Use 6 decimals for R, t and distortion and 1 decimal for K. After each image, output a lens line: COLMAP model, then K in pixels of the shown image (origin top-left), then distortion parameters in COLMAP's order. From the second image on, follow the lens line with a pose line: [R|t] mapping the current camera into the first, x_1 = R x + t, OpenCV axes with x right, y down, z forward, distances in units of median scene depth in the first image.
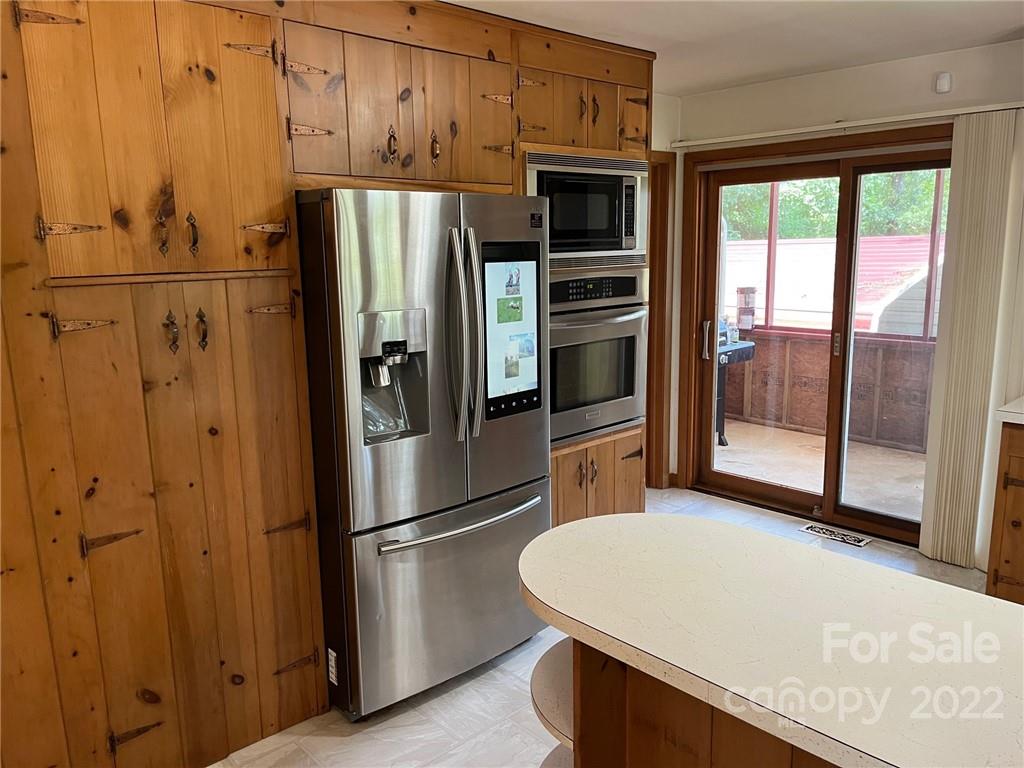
lens RADIAL K [[768.3, 0, 514.4], [0, 768.3, 386.3], [0, 0, 1]] dist [0.064190, -0.086737]
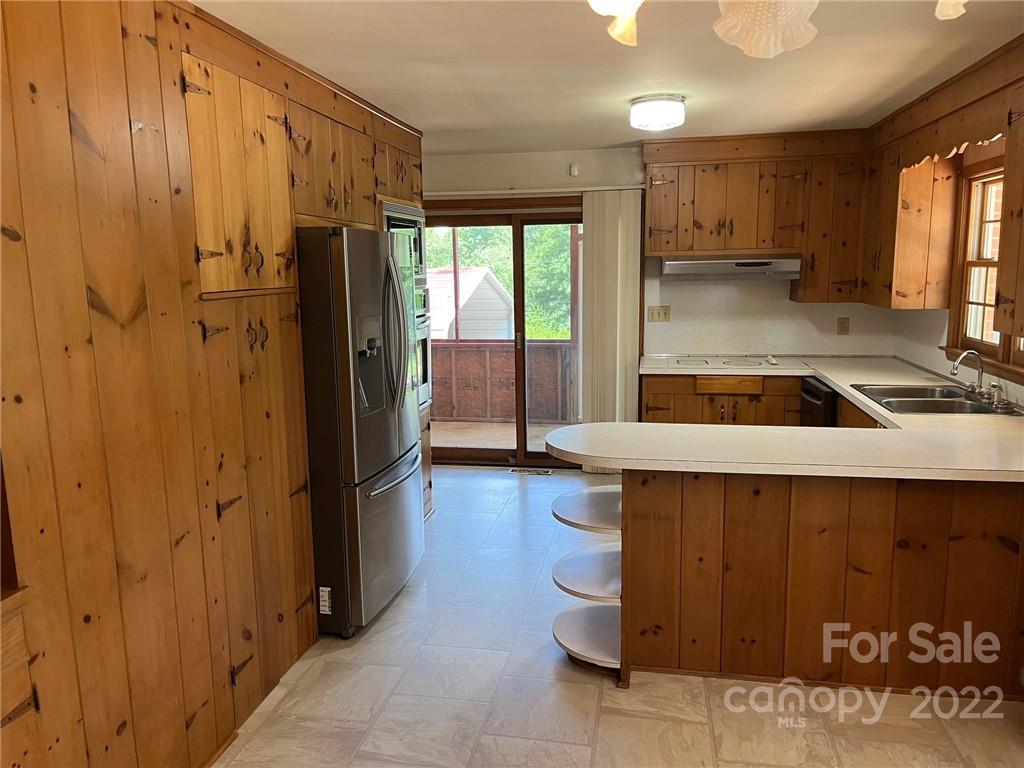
lens RADIAL K [[768.3, 0, 505.2], [0, 768.3, 384.5], [0, 0, 1]] dist [0.064190, -0.086737]
pose [[0.802931, -0.085501, 0.589908, -0.807861], [0.109729, 0.993947, -0.005292, 0.057491], [-0.585885, 0.068979, 0.807453, -0.243946]]
